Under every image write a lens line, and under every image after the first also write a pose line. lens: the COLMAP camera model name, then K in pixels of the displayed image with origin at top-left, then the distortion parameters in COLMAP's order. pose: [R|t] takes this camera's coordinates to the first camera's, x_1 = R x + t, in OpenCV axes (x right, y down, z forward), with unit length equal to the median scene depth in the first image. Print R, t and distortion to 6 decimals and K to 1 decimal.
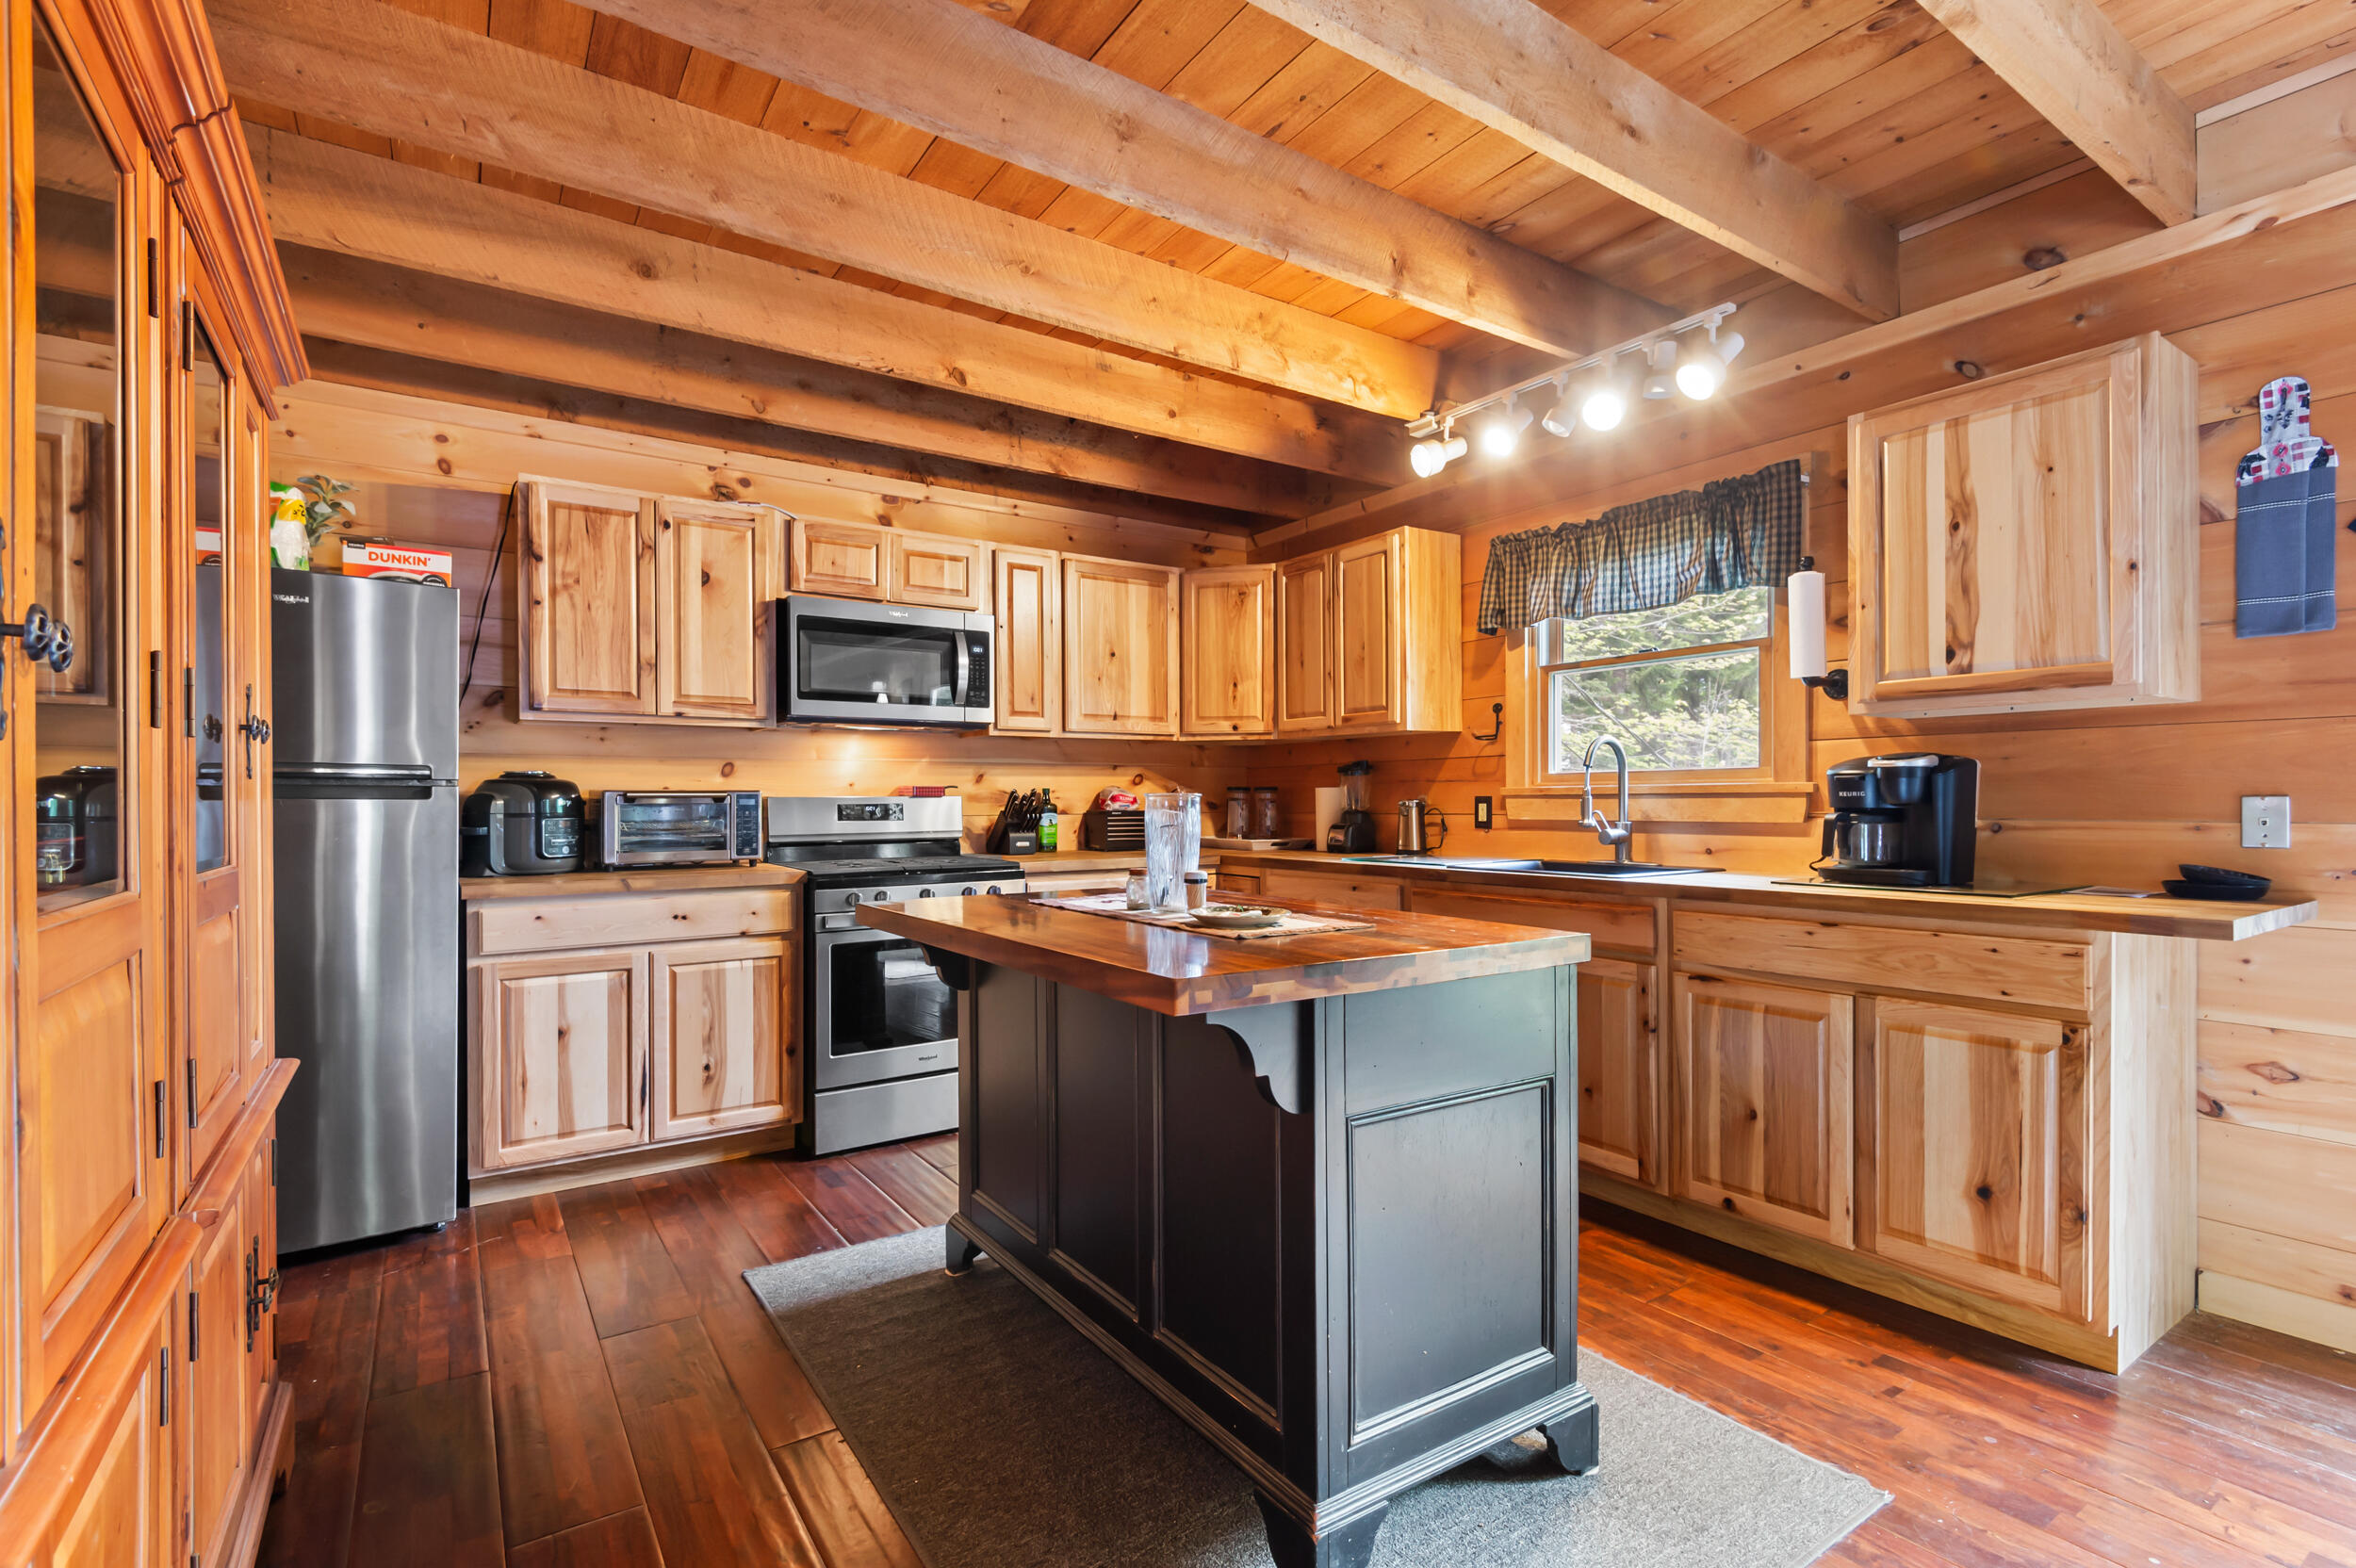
lens RADIAL K [[1106.1, 0, 1167.2], [0, 1106.1, 792.3], [0, 0, 1]] dist [0.013539, -0.000949]
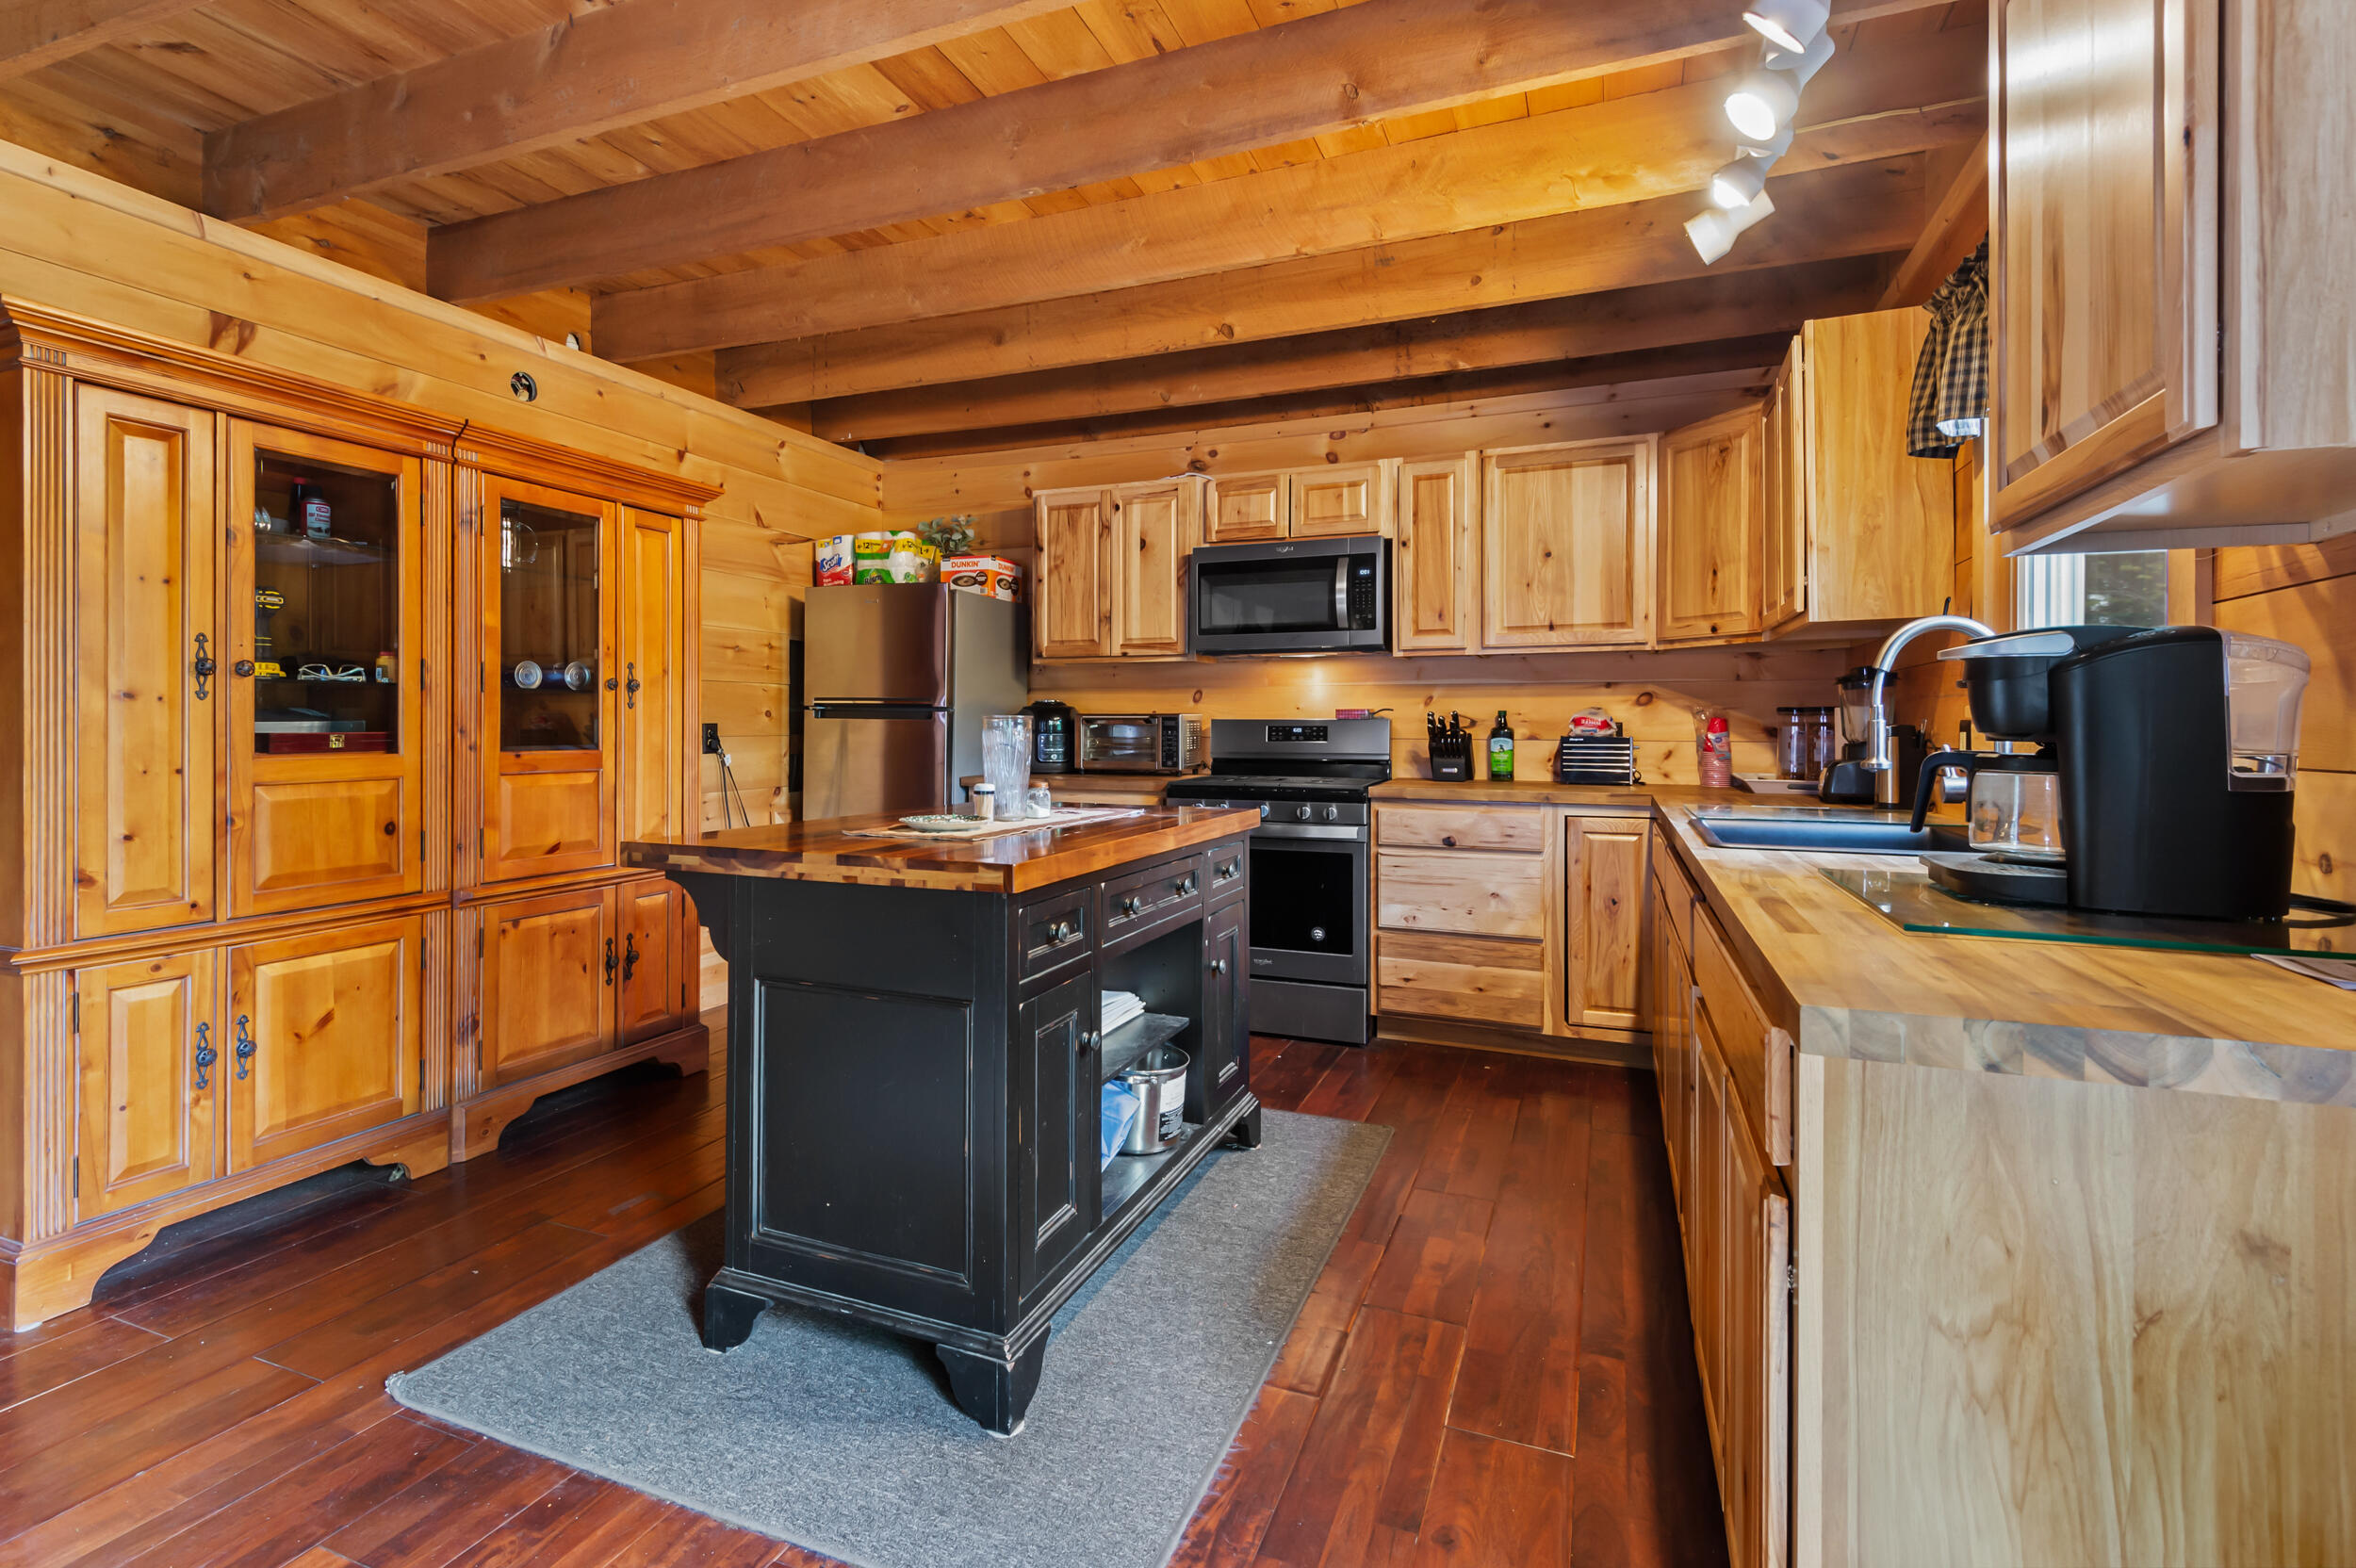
lens RADIAL K [[1106.1, 0, 1084.0], [0, 1106.1, 727.6], [0, 0, 1]] dist [0.013539, -0.000949]
pose [[0.525817, 0.007139, -0.850568, 0.557974], [0.001782, 0.999953, 0.009495, 0.001695], [0.850596, -0.006509, 0.525780, 0.262150]]
